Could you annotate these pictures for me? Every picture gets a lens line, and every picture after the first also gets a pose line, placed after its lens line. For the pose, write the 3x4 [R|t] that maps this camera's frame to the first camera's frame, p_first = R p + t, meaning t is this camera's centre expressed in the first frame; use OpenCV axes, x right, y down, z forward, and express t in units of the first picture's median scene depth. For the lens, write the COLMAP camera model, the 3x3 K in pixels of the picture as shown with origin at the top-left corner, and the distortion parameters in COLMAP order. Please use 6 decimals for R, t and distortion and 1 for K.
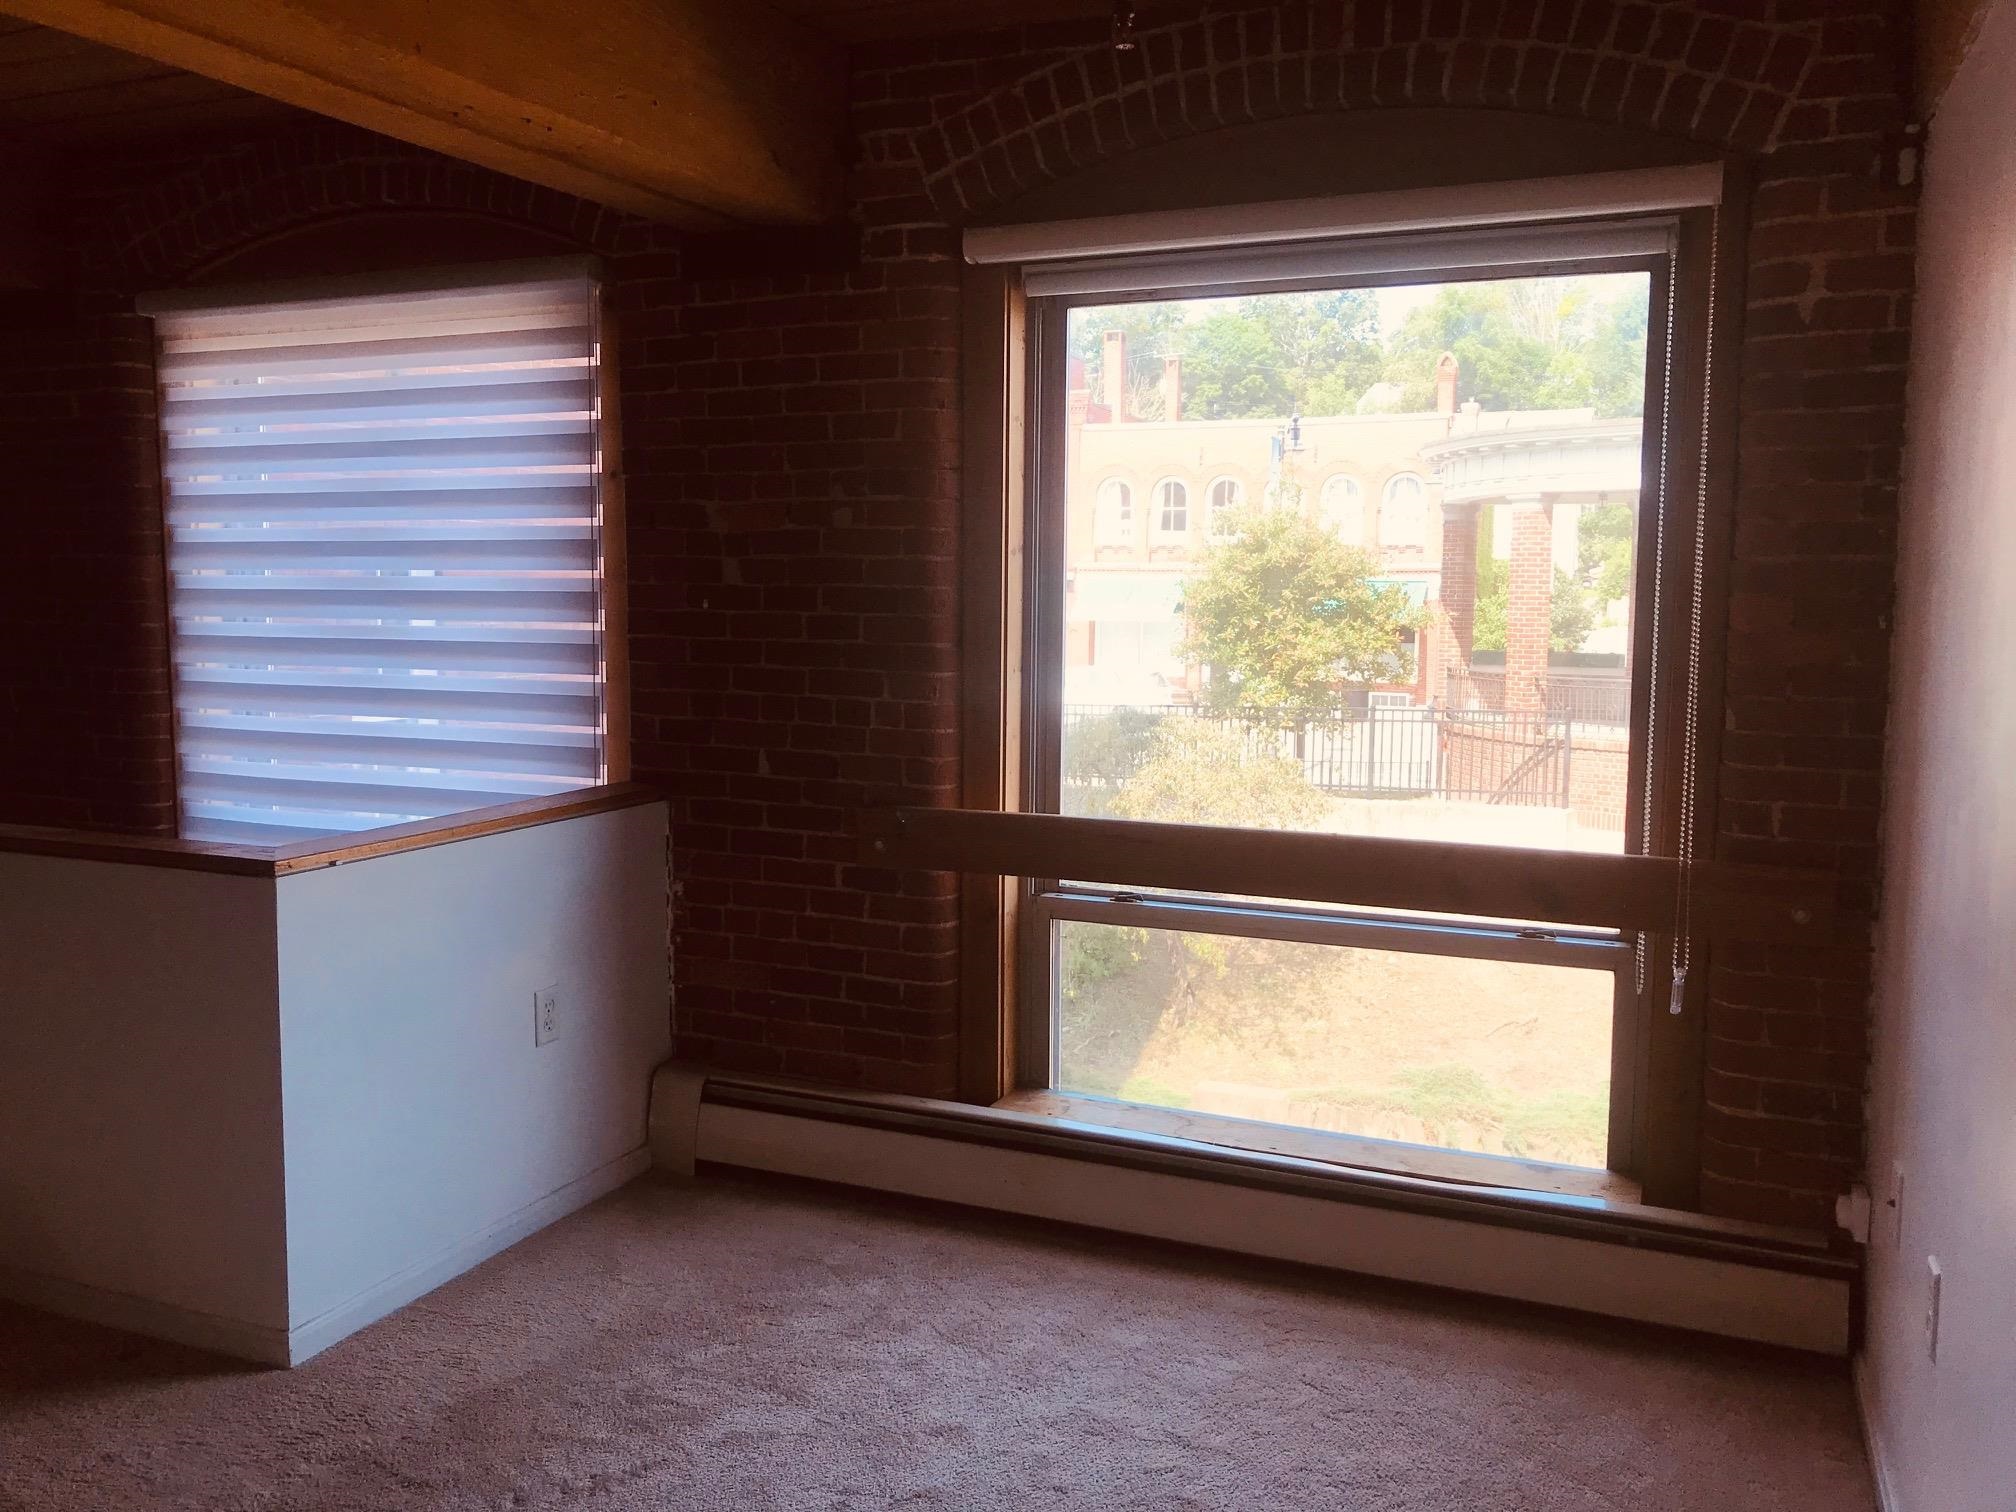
lens RADIAL K [[1683.1, 0, 990.9], [0, 1683.1, 753.4], [0, 0, 1]] dist [0.017150, 0.010428]
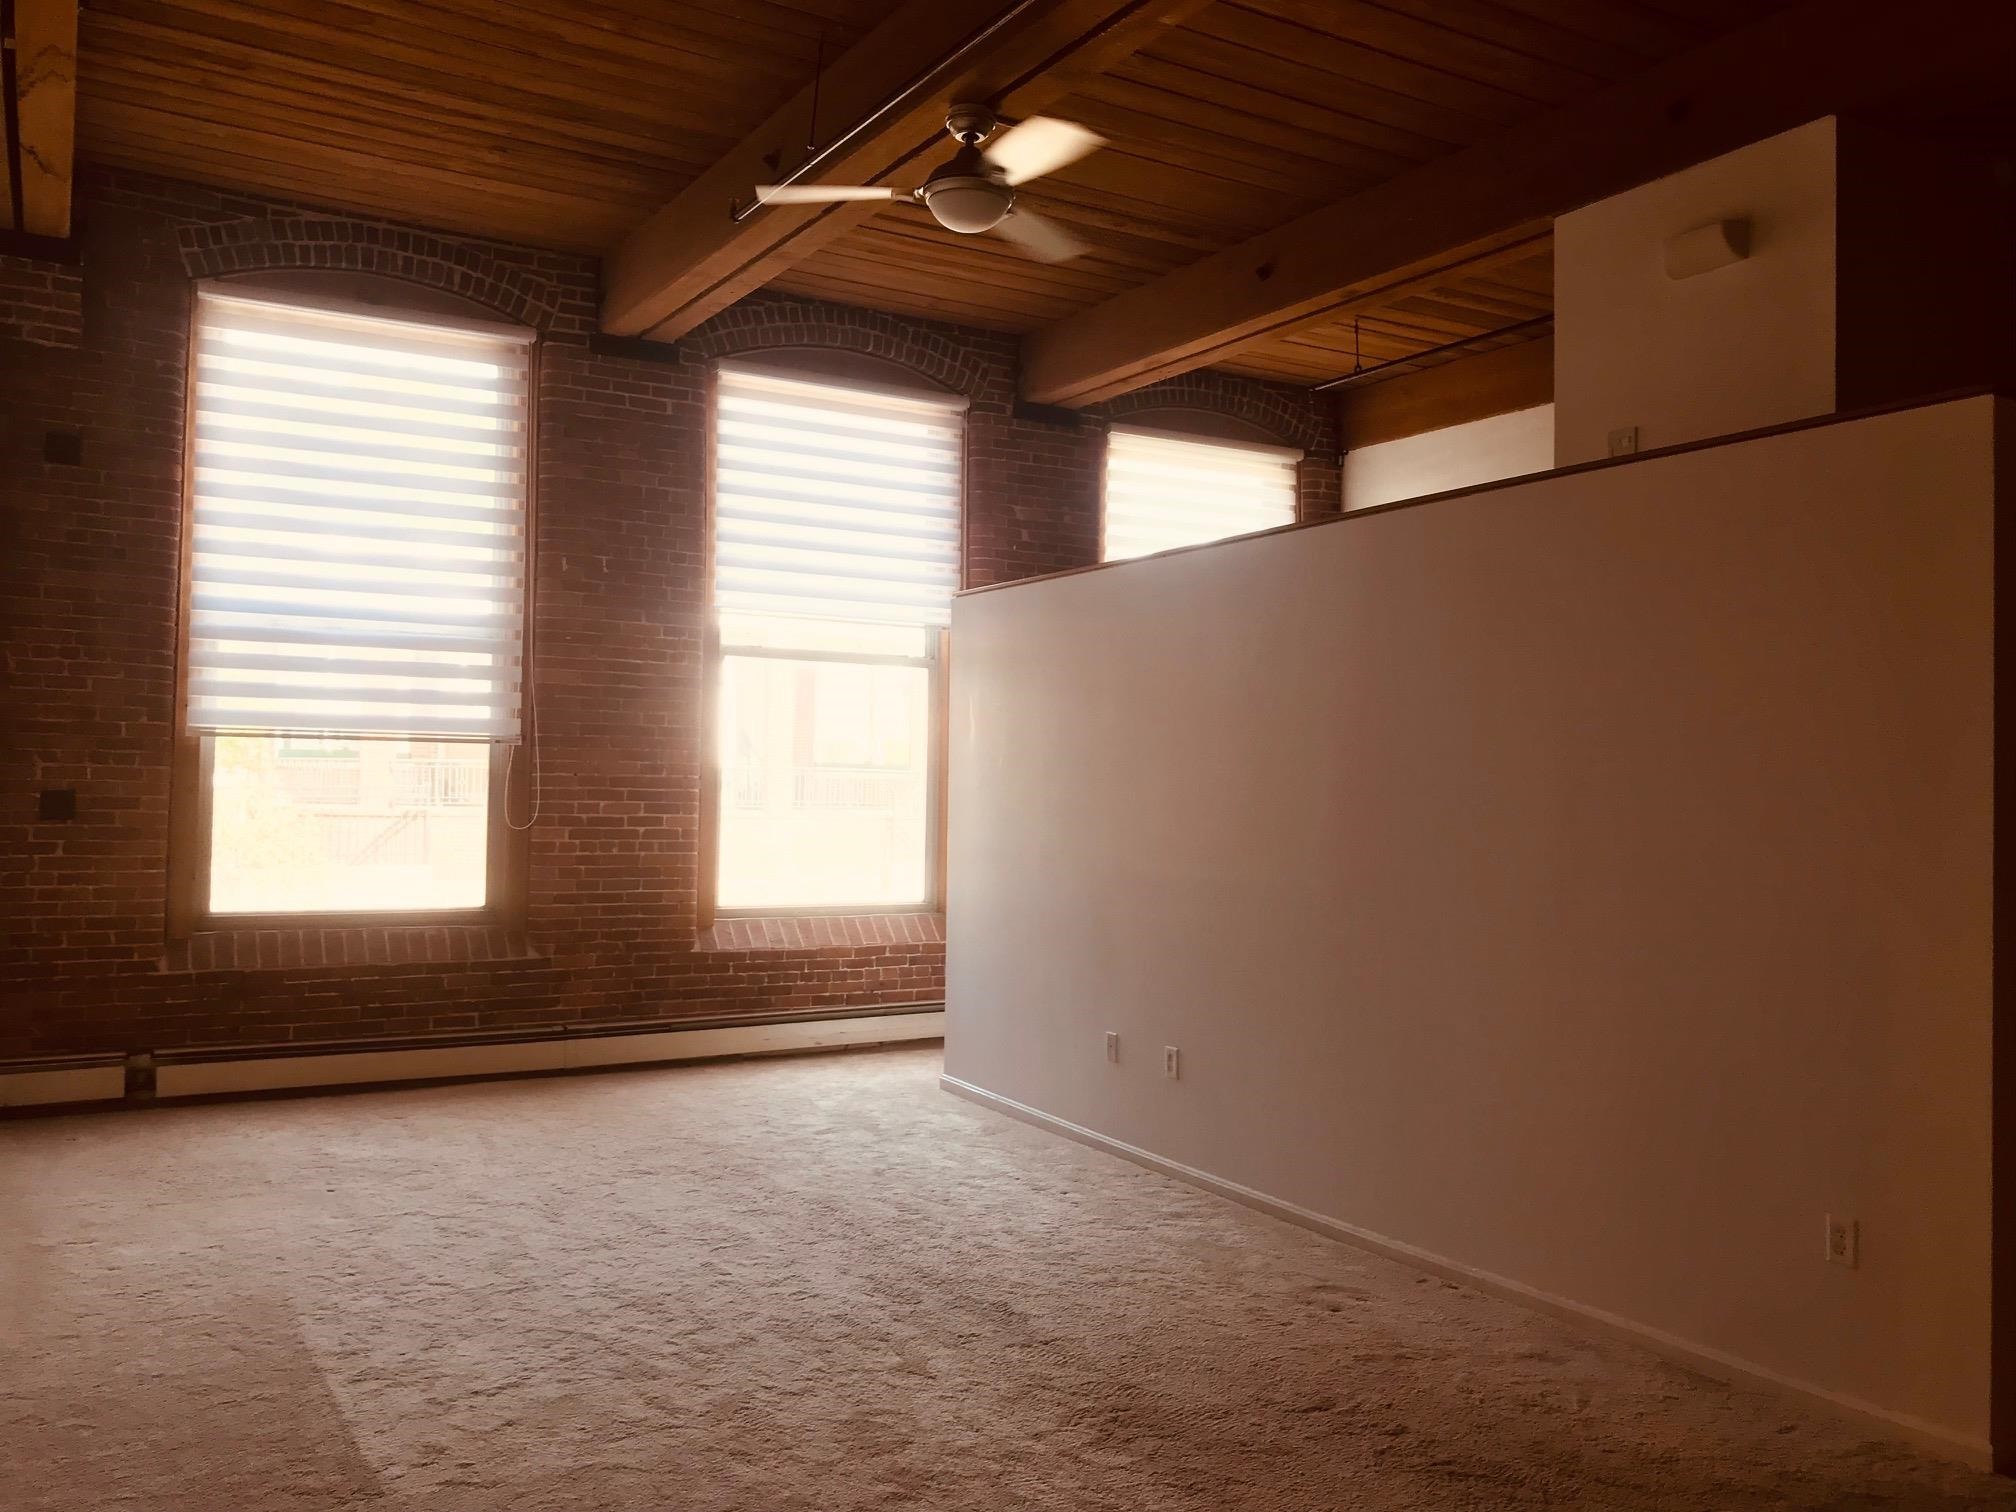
lens RADIAL K [[1683.1, 0, 990.9], [0, 1683.1, 753.4], [0, 0, 1]] dist [0.017150, 0.010428]
pose [[0.582159, 0.020268, 0.812822, -2.253155], [0.073816, 0.994244, -0.077660, 0.410705], [-0.809717, 0.105210, 0.577312, -0.361715]]
